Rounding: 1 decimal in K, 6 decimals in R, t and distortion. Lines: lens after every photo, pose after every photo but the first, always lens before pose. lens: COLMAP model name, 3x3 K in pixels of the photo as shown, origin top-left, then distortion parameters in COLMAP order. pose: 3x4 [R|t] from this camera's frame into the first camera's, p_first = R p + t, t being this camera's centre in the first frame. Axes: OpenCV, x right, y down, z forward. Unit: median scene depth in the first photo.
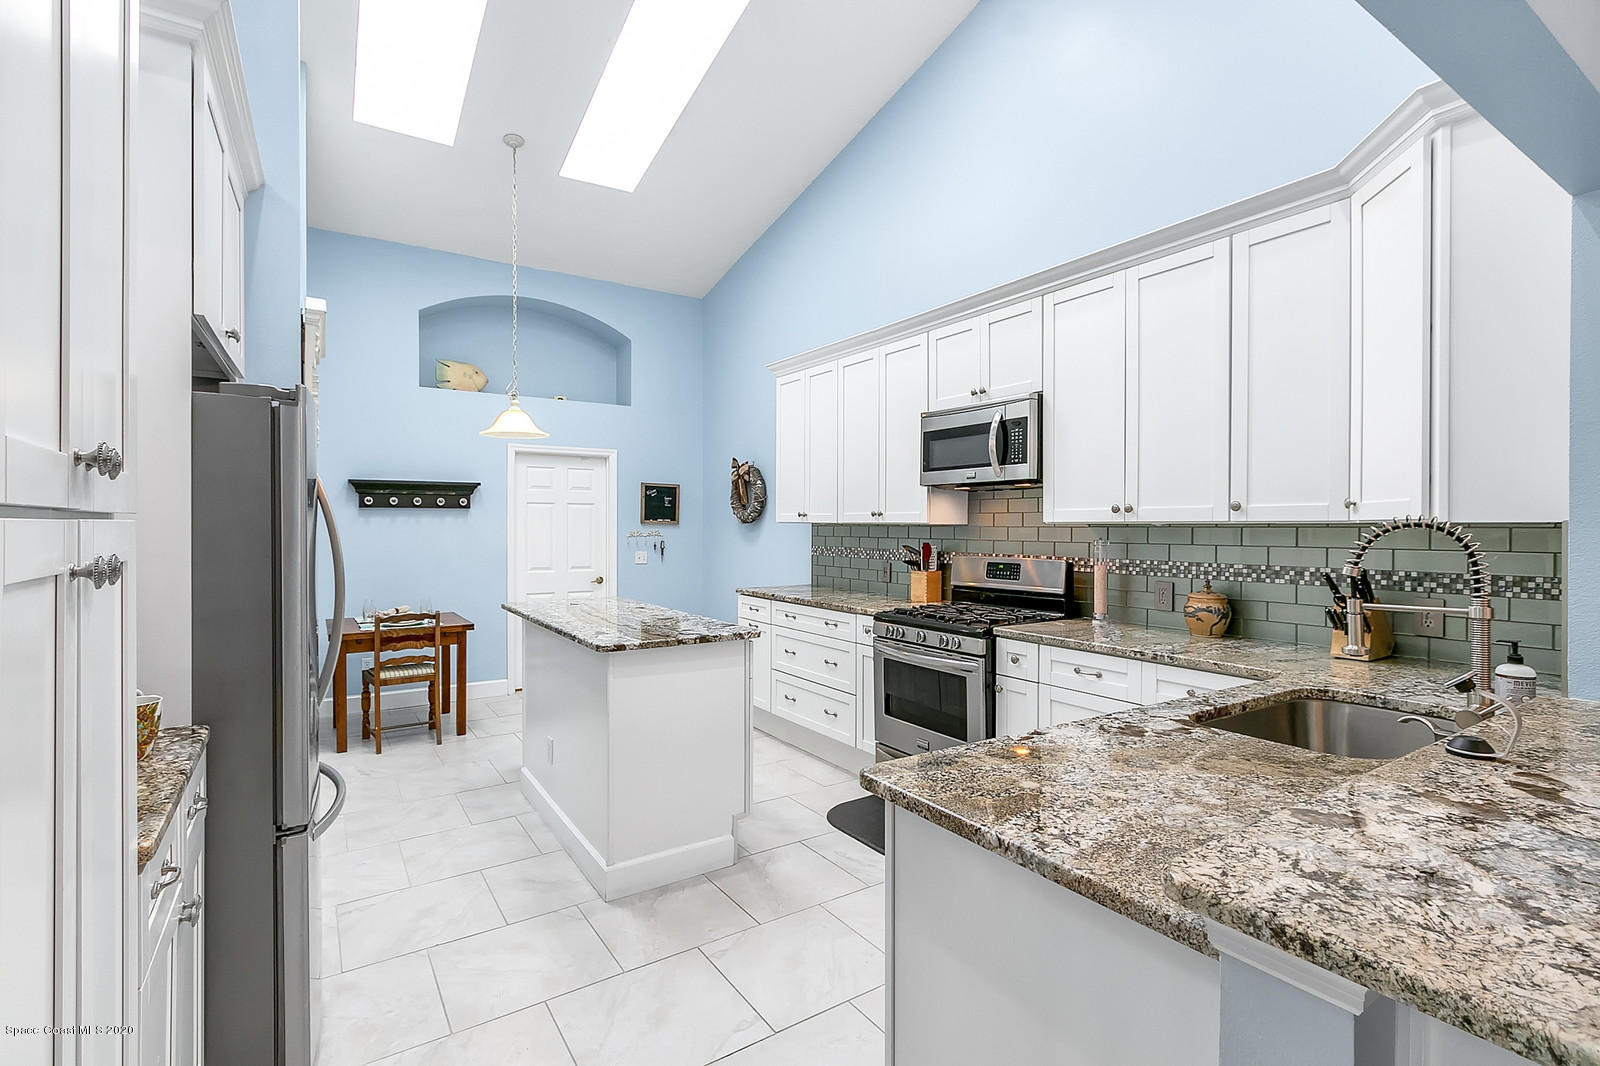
lens RADIAL K [[718.2, 0, 793.9], [0, 718.2, 528.4], [0, 0, 1]] dist [0.000547, -0.000416]
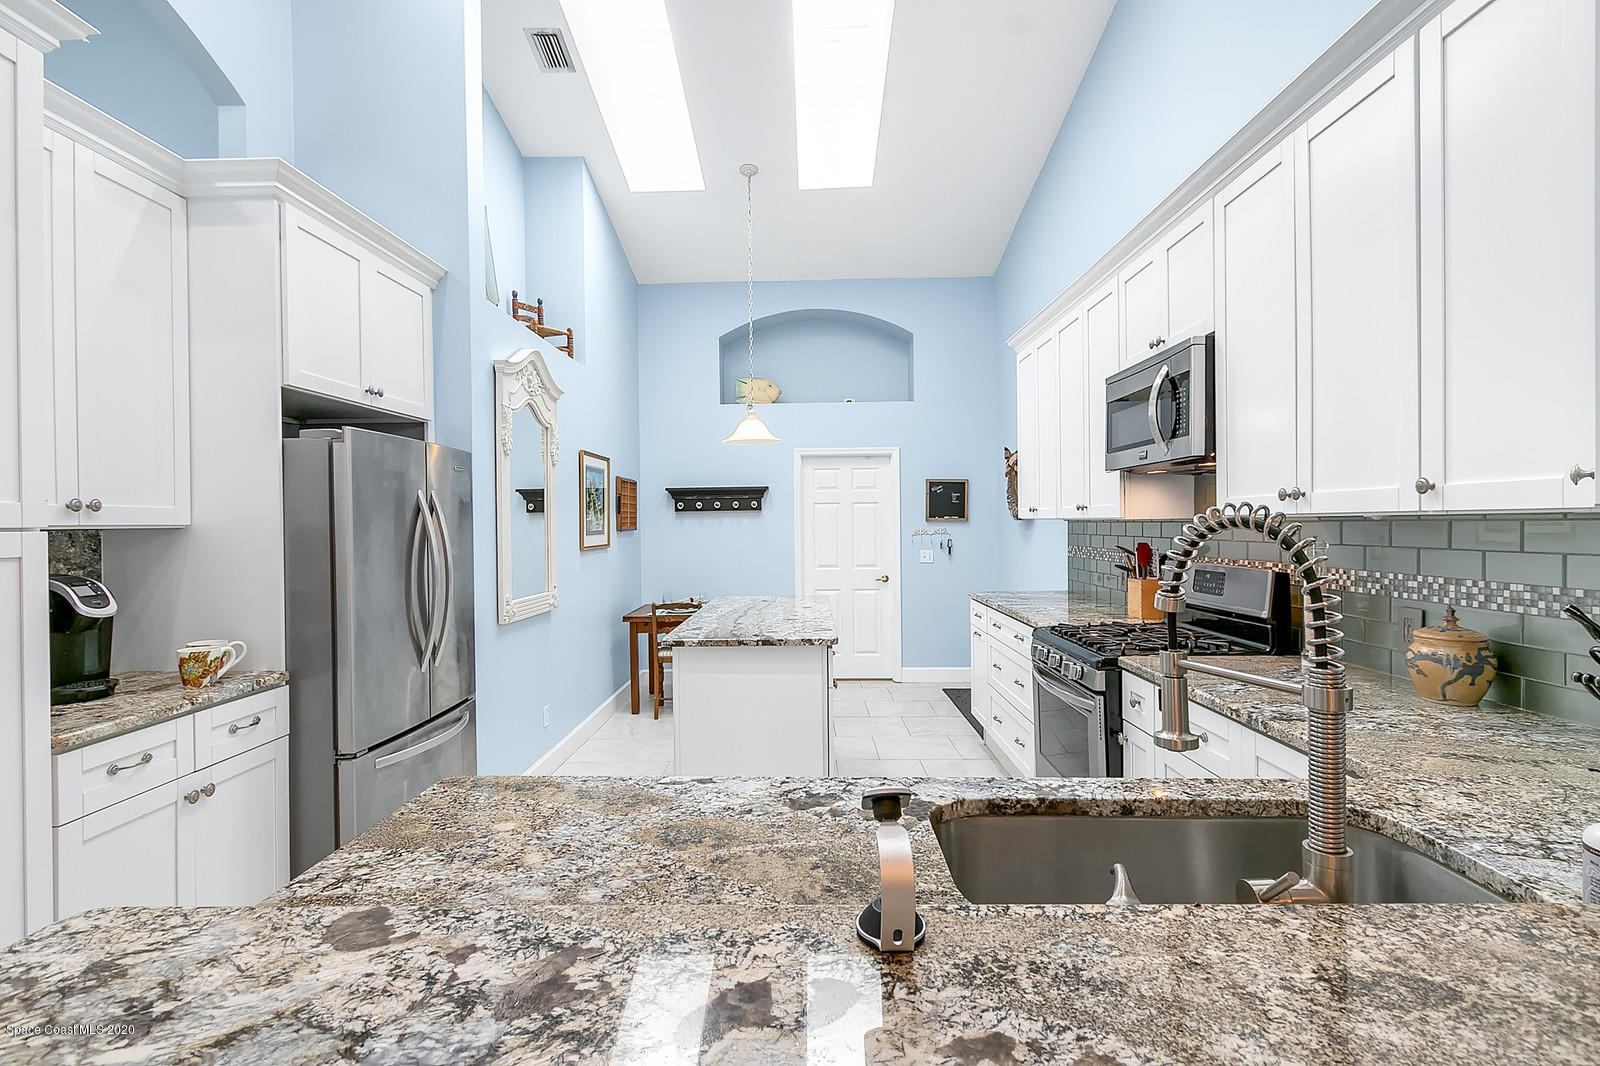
lens RADIAL K [[736.8, 0, 798.9], [0, 736.8, 528.2], [0, 0, 1]] dist [0.003557, -0.000173]
pose [[0.833949, -0.008145, -0.551782, 0.408288], [0.010571, 0.999943, 0.001216, -0.001429], [0.551740, -0.006847, 0.833988, 0.163557]]
